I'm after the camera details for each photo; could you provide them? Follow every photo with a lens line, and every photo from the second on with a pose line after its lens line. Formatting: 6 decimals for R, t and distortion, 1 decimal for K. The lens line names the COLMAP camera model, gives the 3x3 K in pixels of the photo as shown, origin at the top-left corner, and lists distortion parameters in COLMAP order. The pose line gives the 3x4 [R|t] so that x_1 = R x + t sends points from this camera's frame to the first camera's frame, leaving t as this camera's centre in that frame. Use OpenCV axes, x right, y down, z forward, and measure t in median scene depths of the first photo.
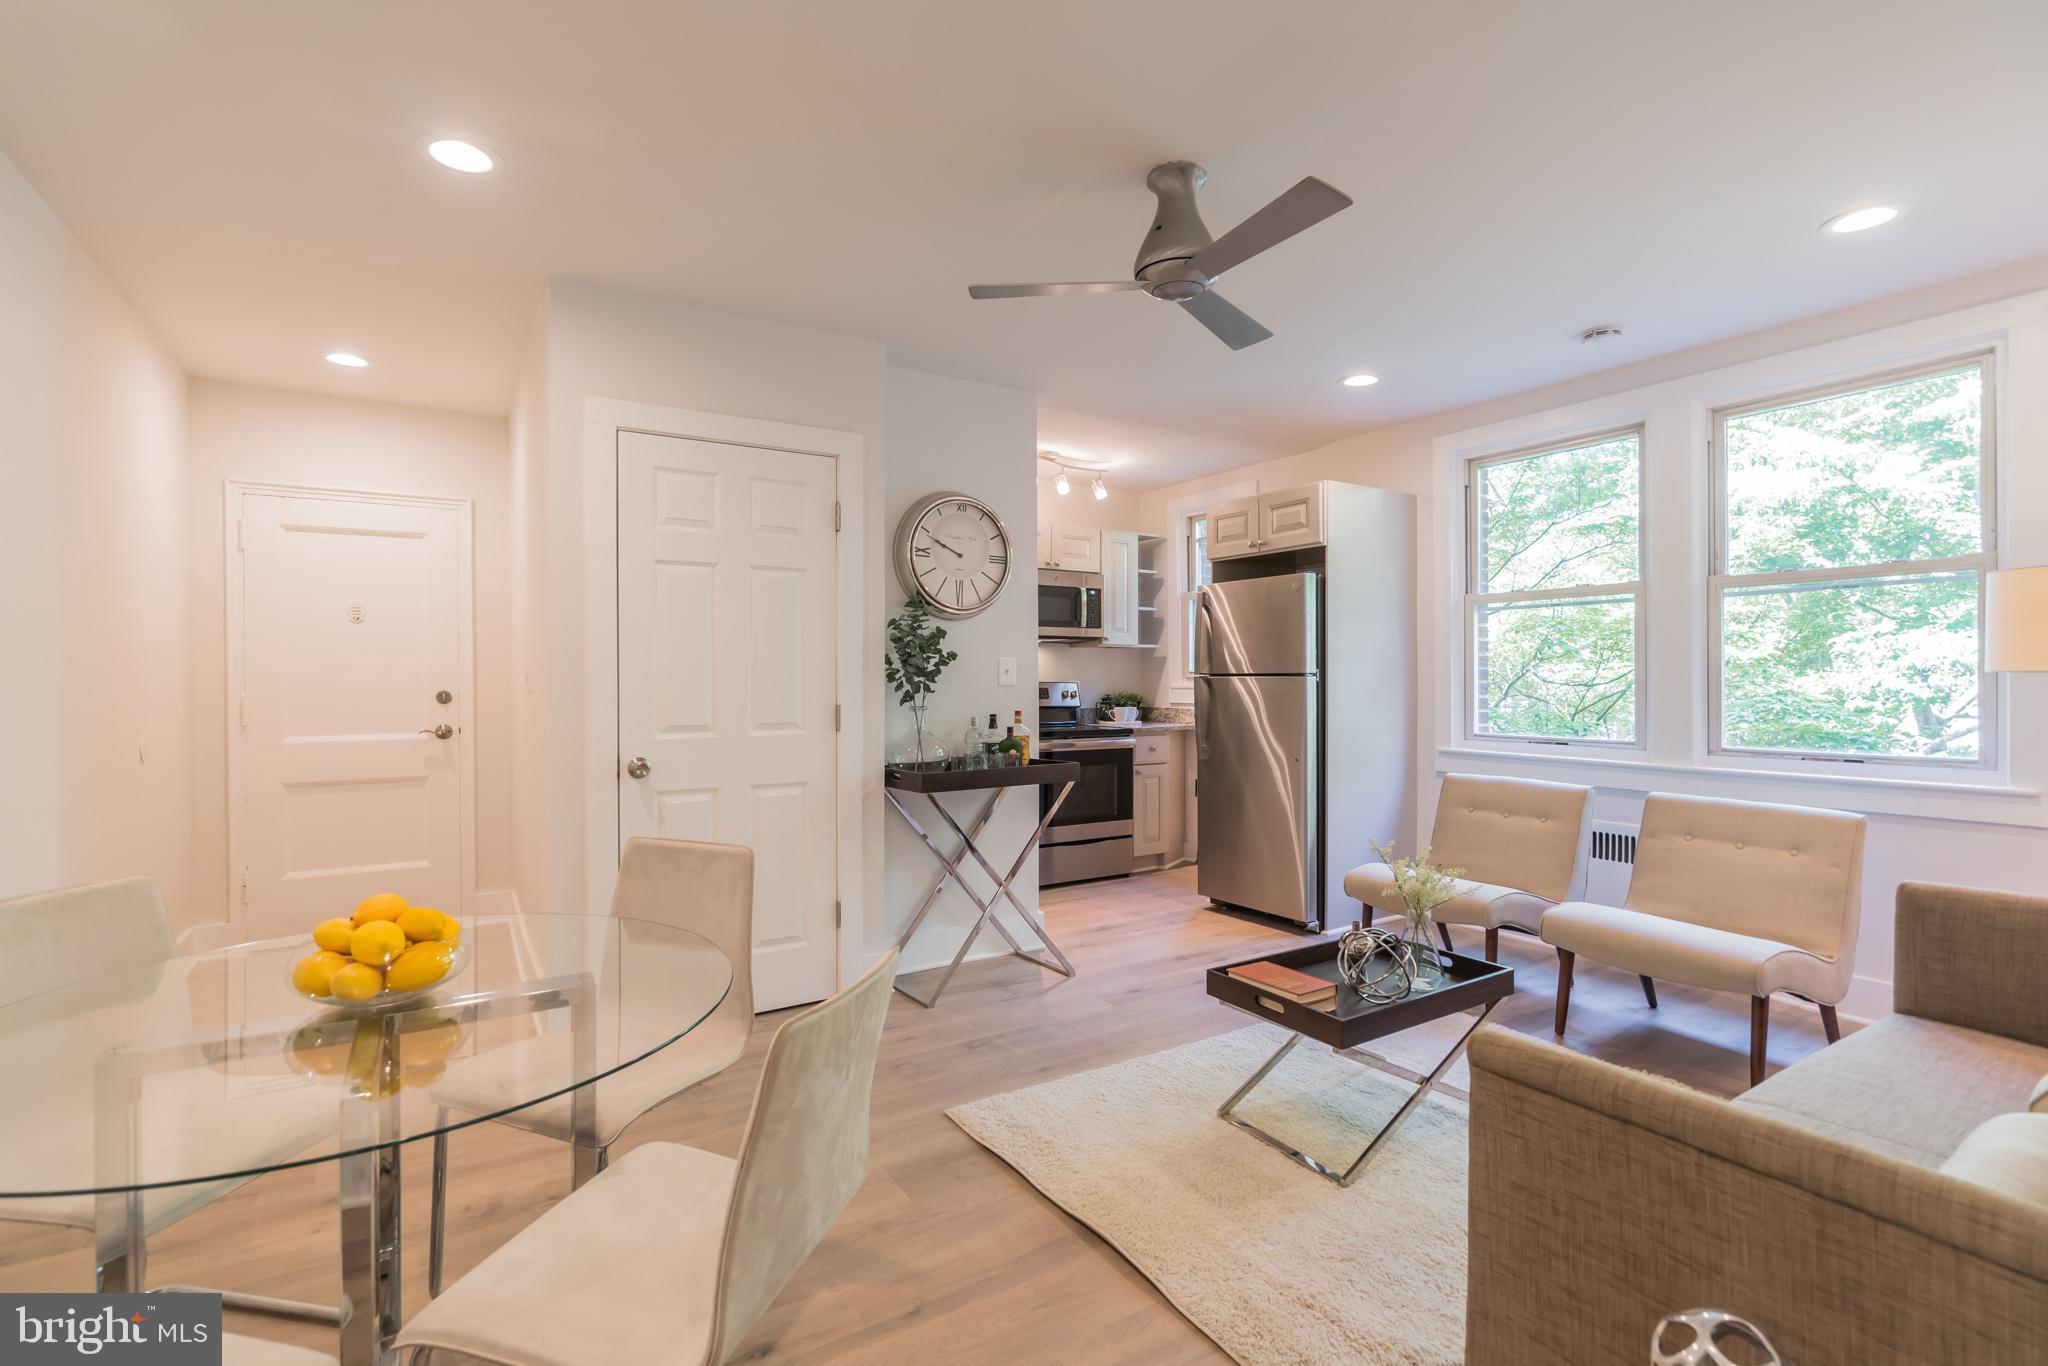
lens RADIAL K [[932.8, 0, 1003.3], [0, 932.8, 686.2], [0, 0, 1]] dist [-0.007617, 0.003368]
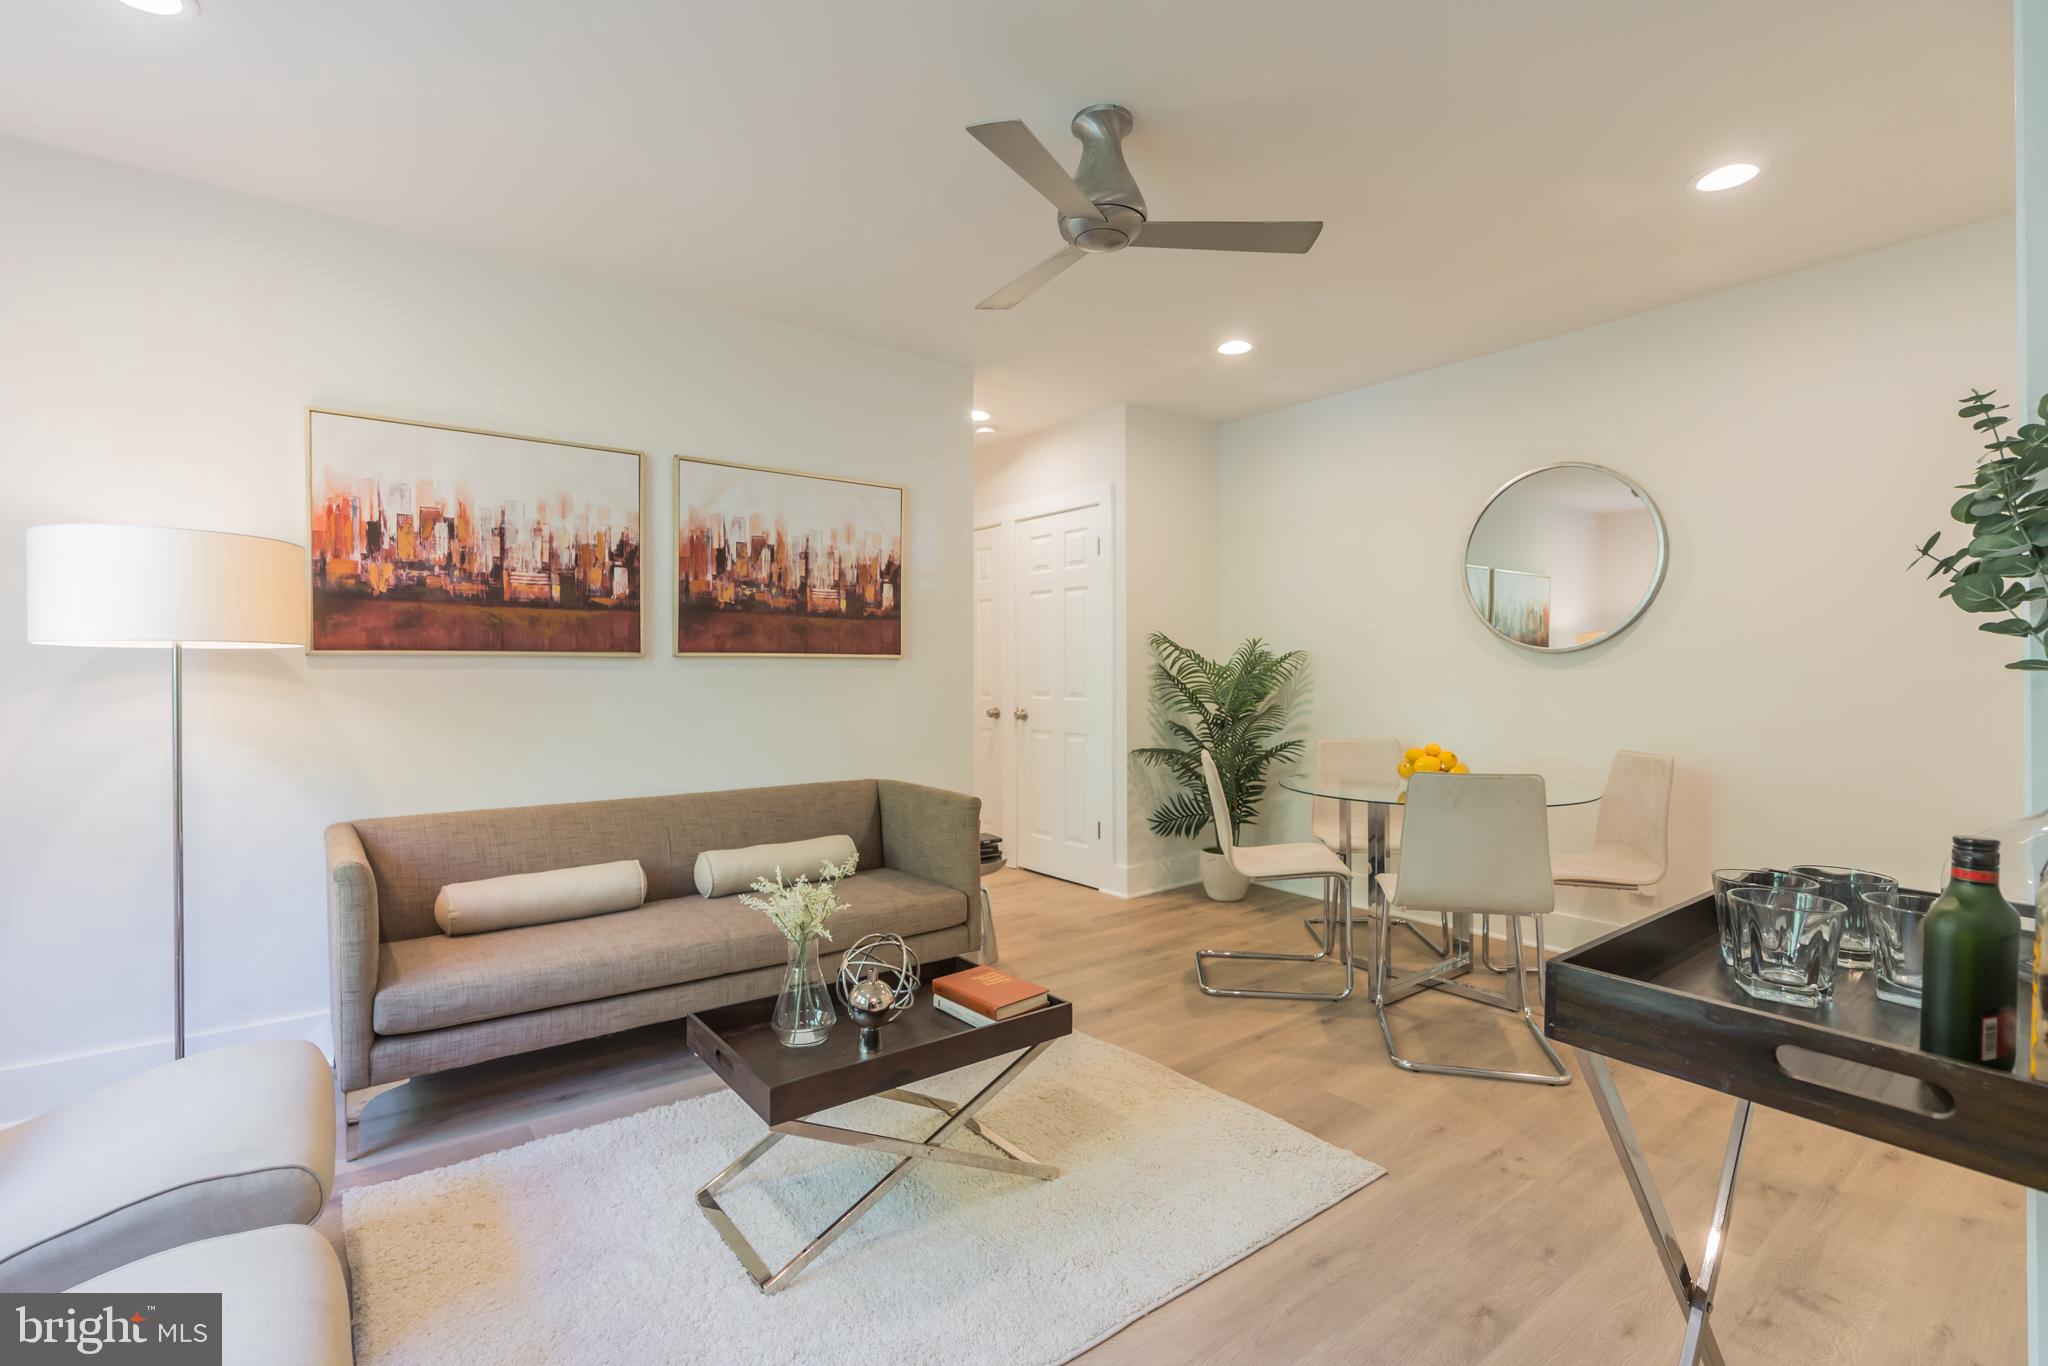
lens RADIAL K [[932.8, 0, 1005.6], [0, 932.8, 675.4], [0, 0, 1]] dist [-0.007617, 0.003368]
pose [[-0.994759, 0.006935, -0.102012, 0.234349], [0.005119, 0.999824, 0.018052, 0.002284], [0.102119, 0.017436, -0.994619, 1.178988]]
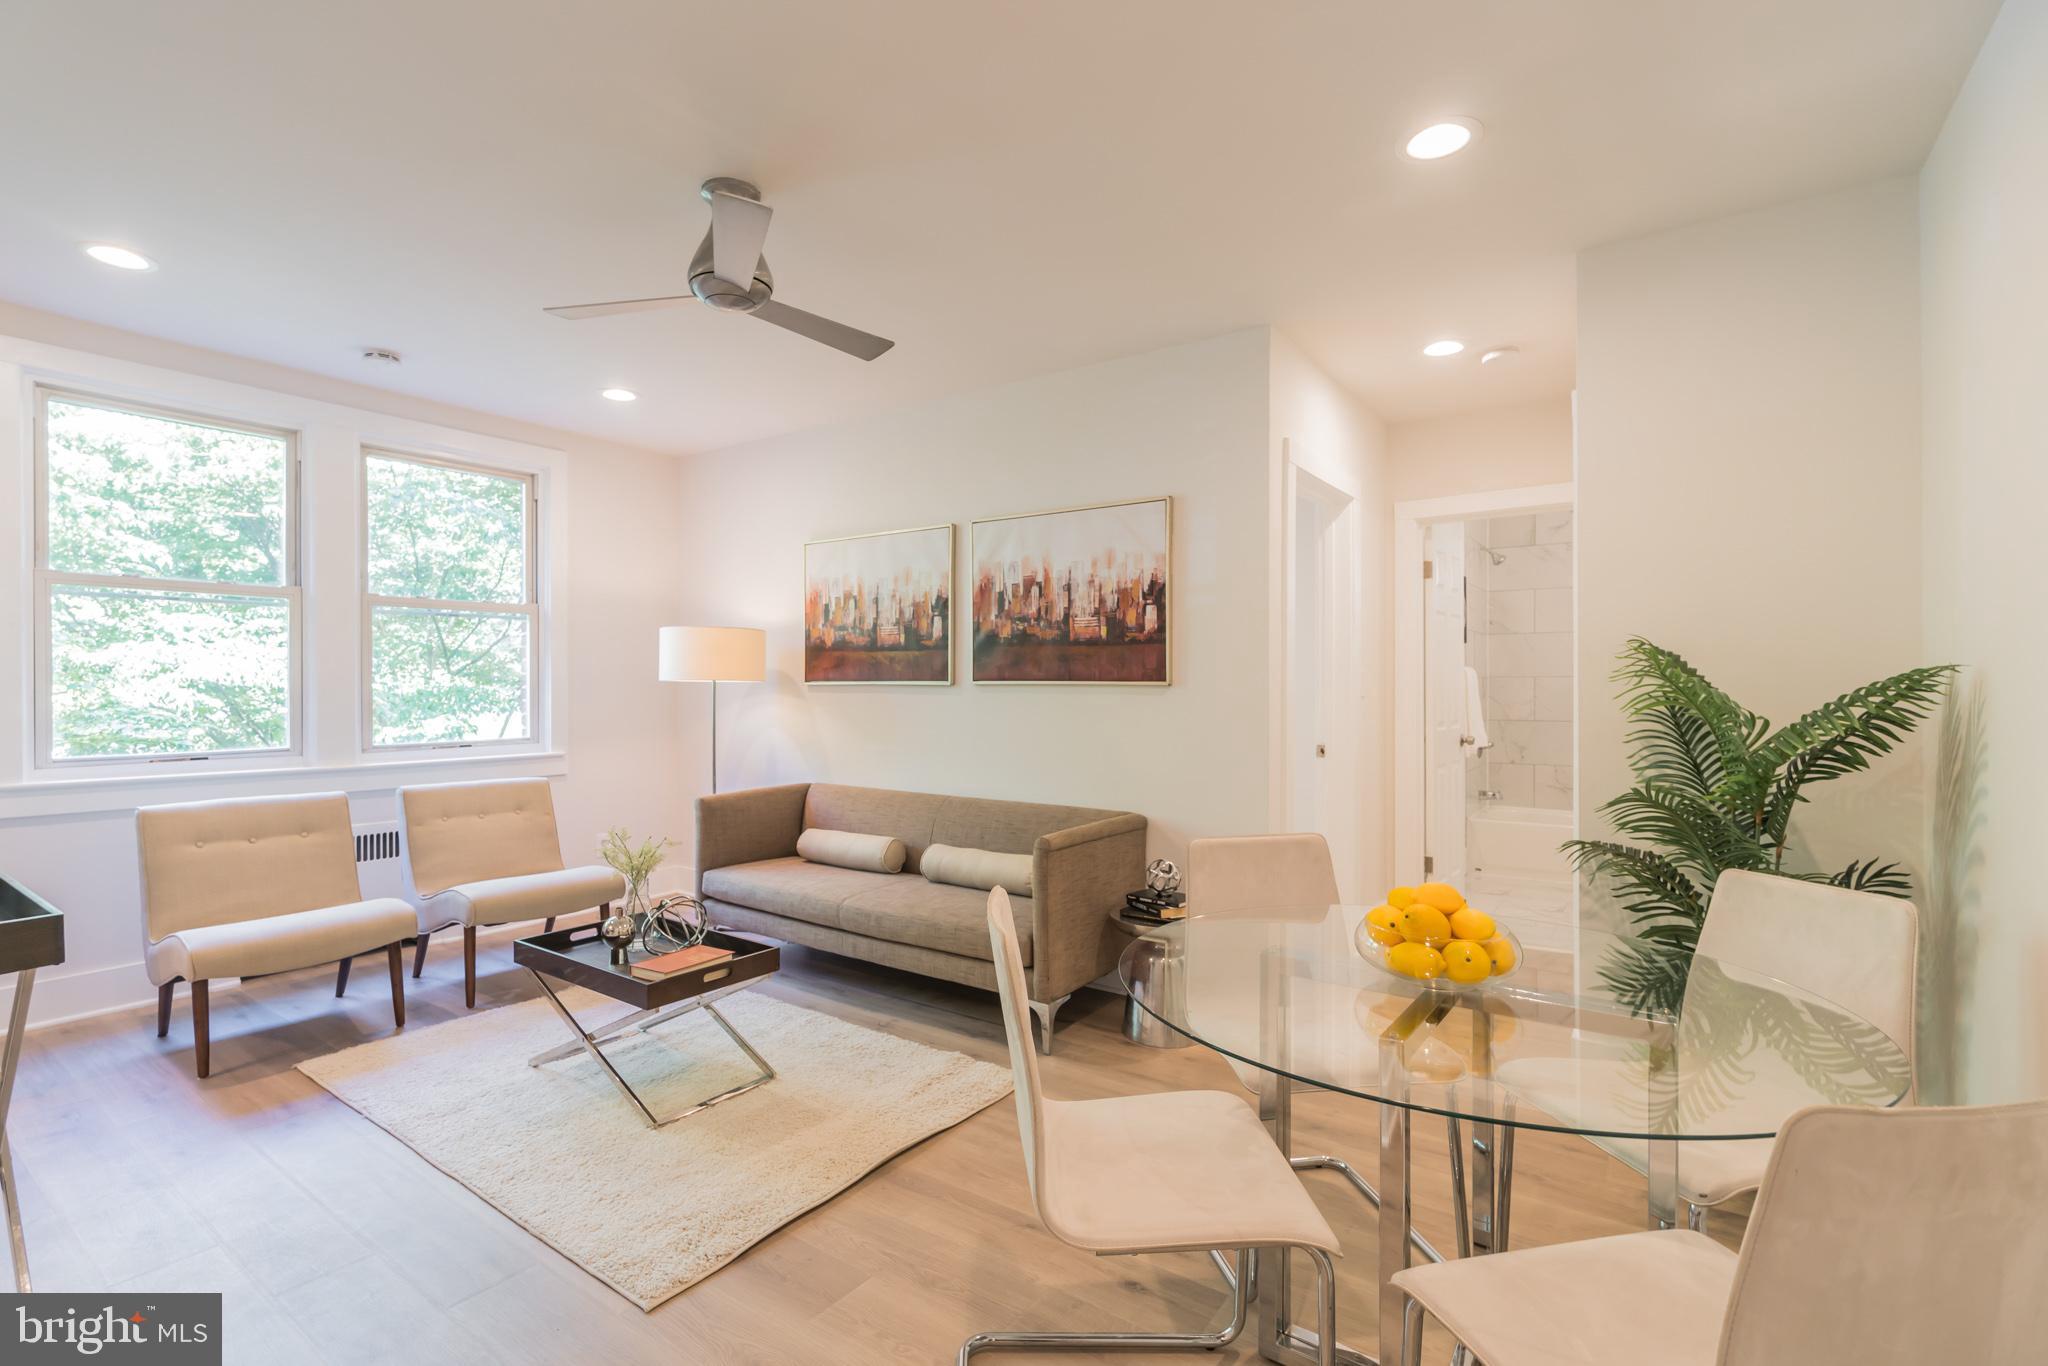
lens RADIAL K [[932.8, 0, 995.6], [0, 932.8, 683.7], [0, 0, 1]] dist [-0.007617, 0.003368]
pose [[-0.383425, 0.005368, 0.923556, -0.527140], [0.009878, 0.999950, -0.001711, -0.000118], [-0.923519, 0.008467, -0.383459, 0.678377]]
